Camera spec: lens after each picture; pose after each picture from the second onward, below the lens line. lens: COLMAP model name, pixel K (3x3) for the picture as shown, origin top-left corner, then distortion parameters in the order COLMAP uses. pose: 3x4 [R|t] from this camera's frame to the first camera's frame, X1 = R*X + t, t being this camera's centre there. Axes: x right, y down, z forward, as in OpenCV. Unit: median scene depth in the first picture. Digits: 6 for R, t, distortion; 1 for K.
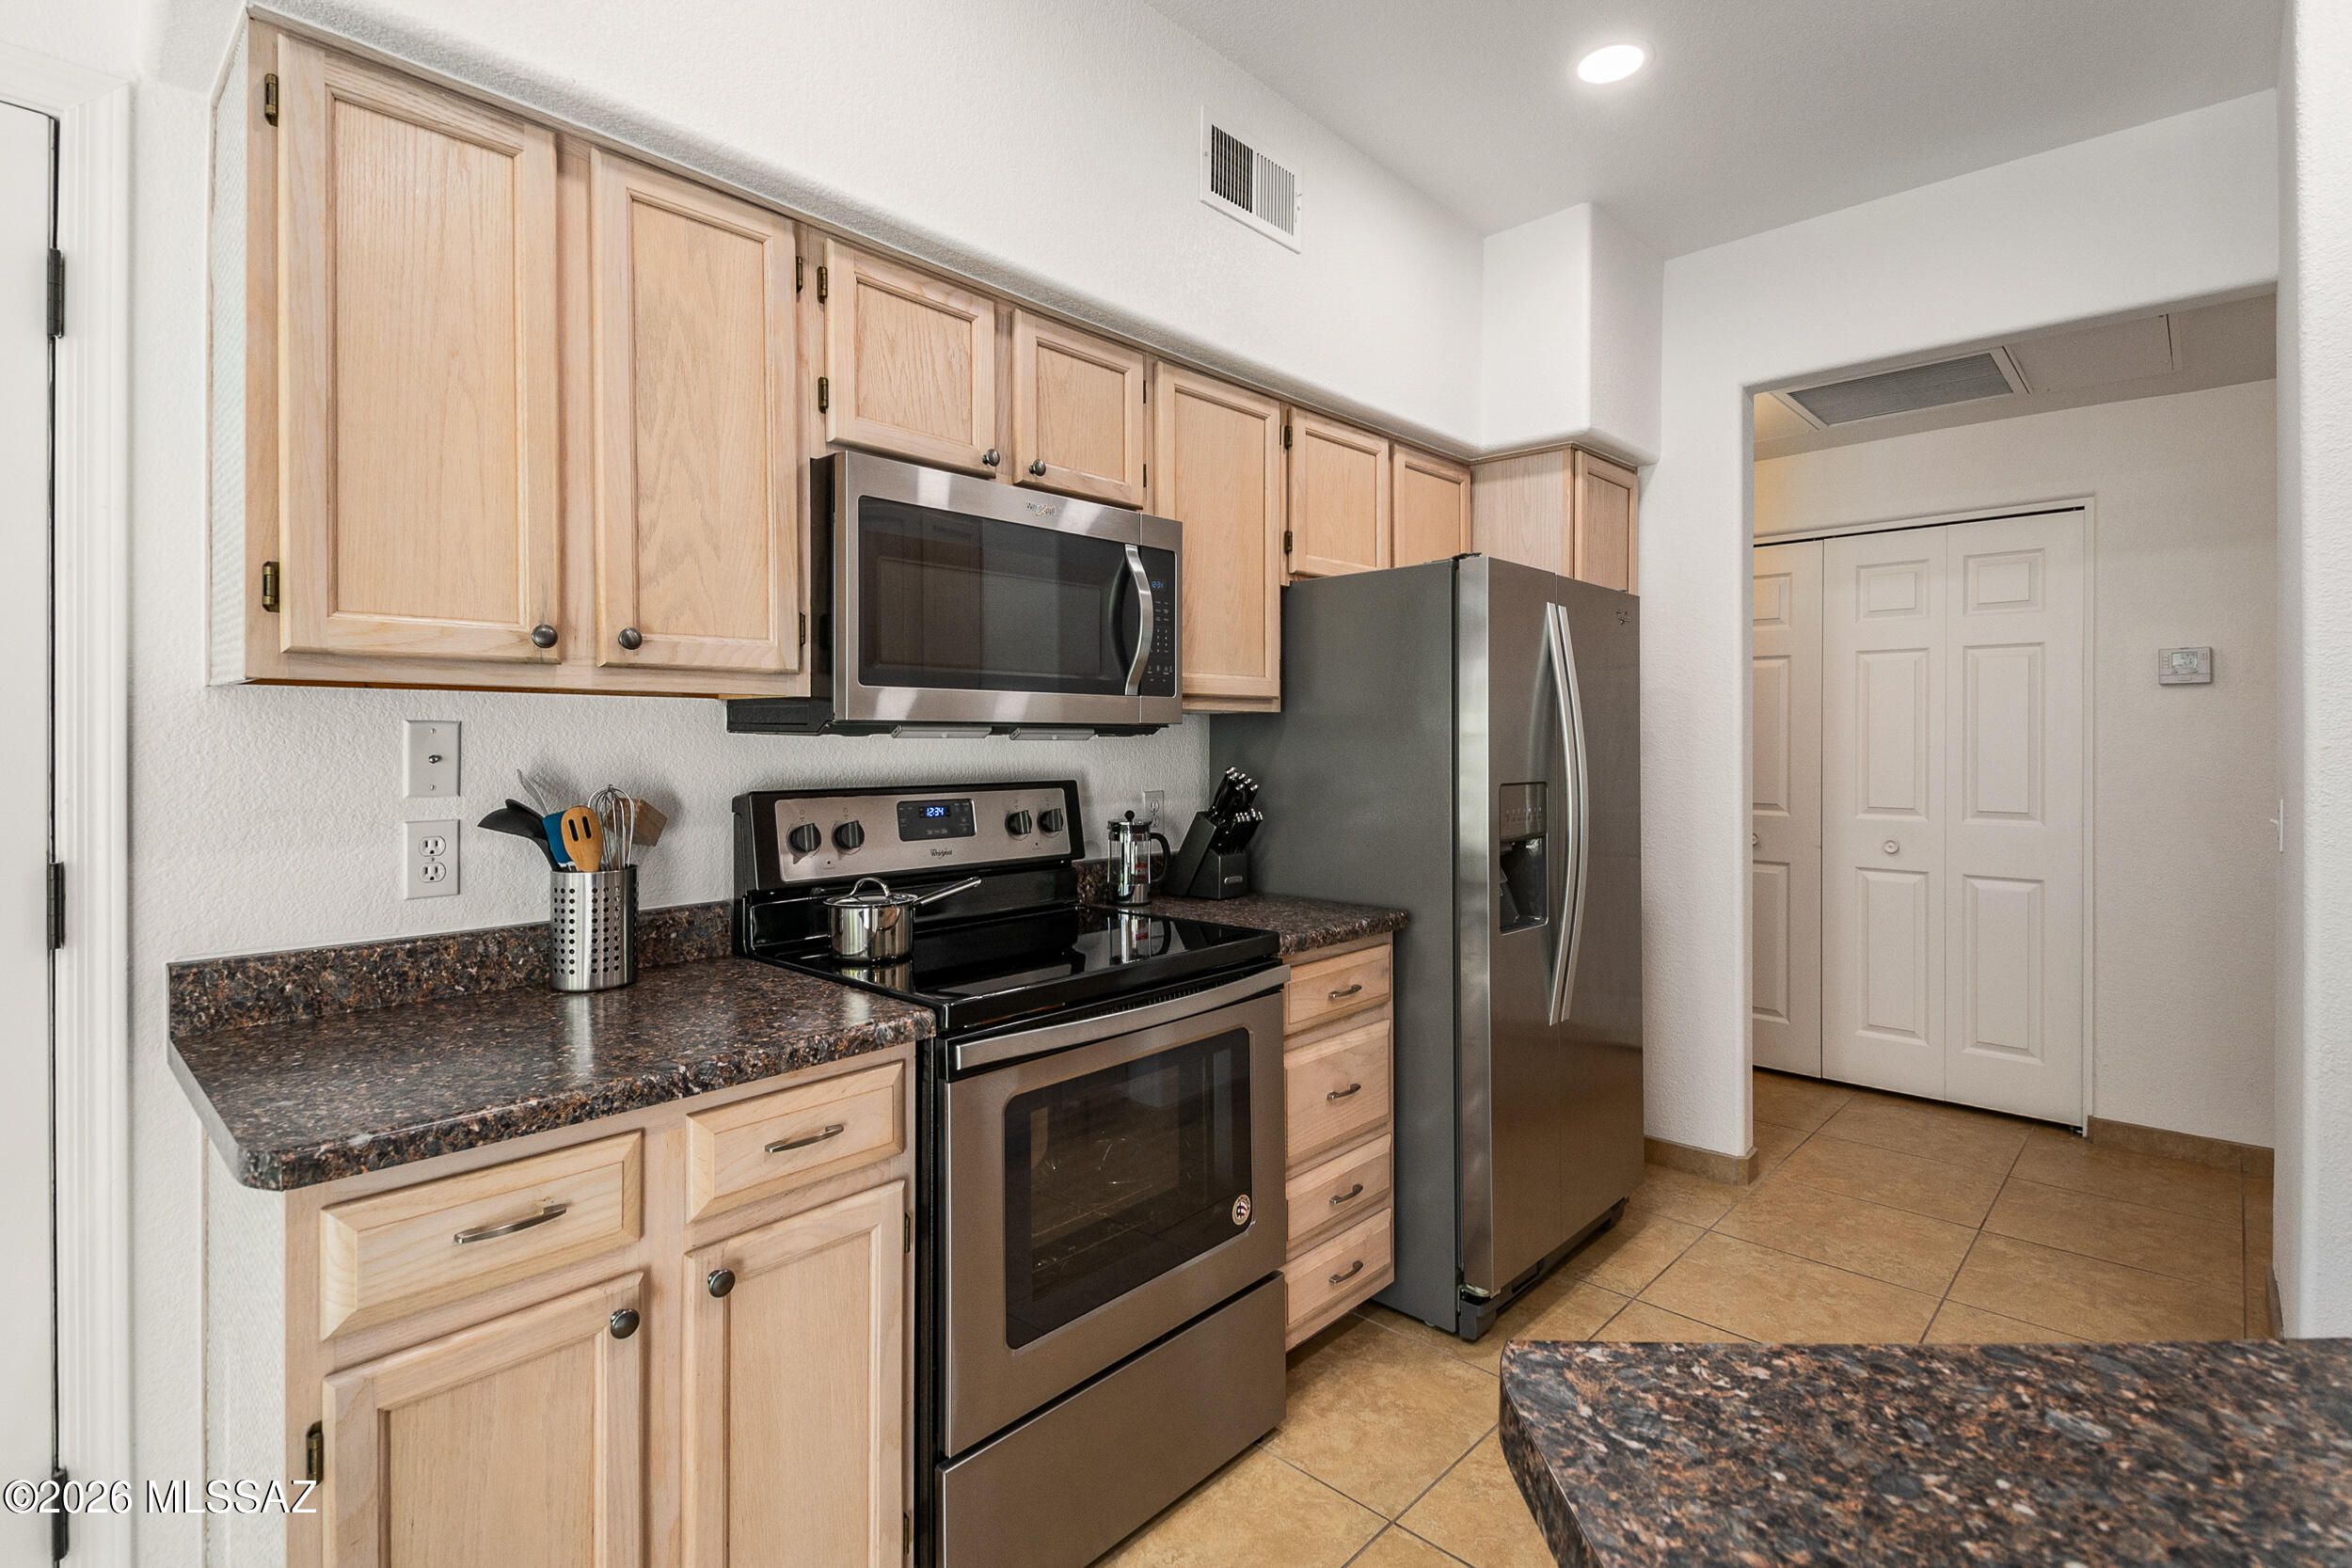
lens RADIAL K [[1103.5, 0, 1161.6], [0, 1103.5, 730.7], [0, 0, 1]] dist [0.032249, -0.022451]
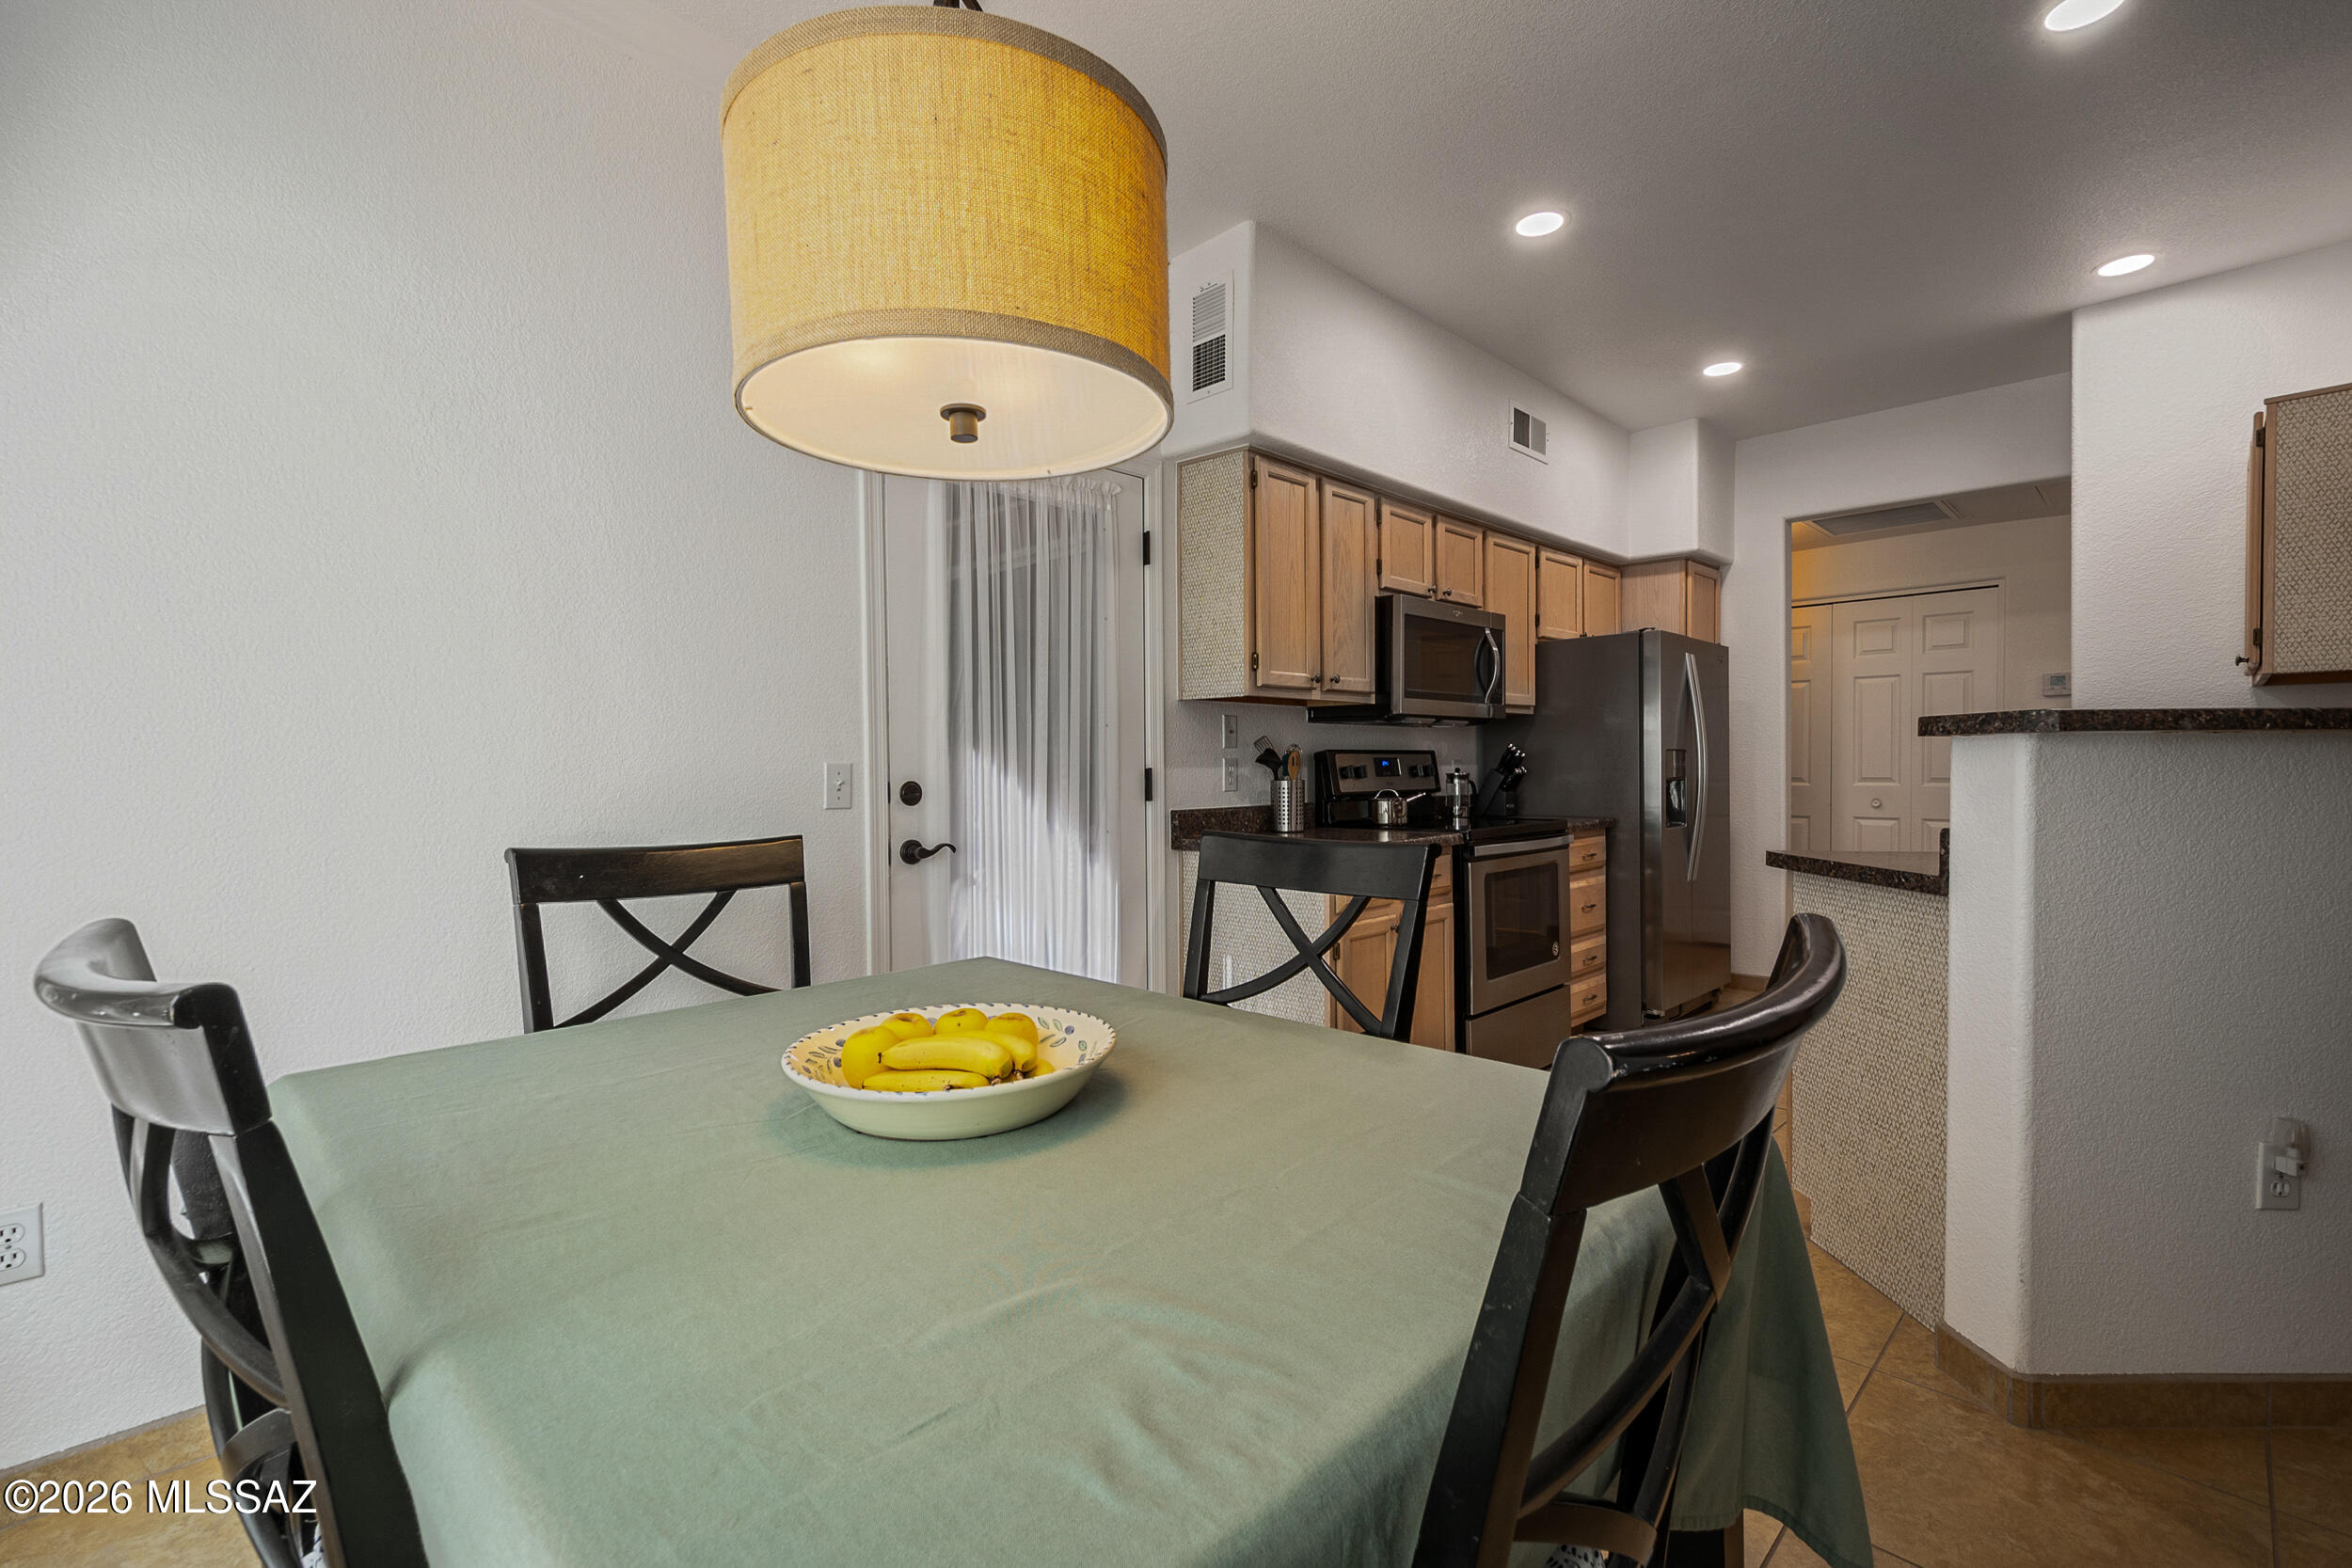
lens RADIAL K [[1030.5, 0, 1175.2], [0, 1030.5, 765.3], [0, 0, 1]] dist [0.014270, -0.003055]
pose [[0.999763, -0.007147, -0.020565, -0.484401], [0.007418, 0.999886, 0.013129, 0.044351], [0.020469, -0.013278, 0.999702, -0.768492]]
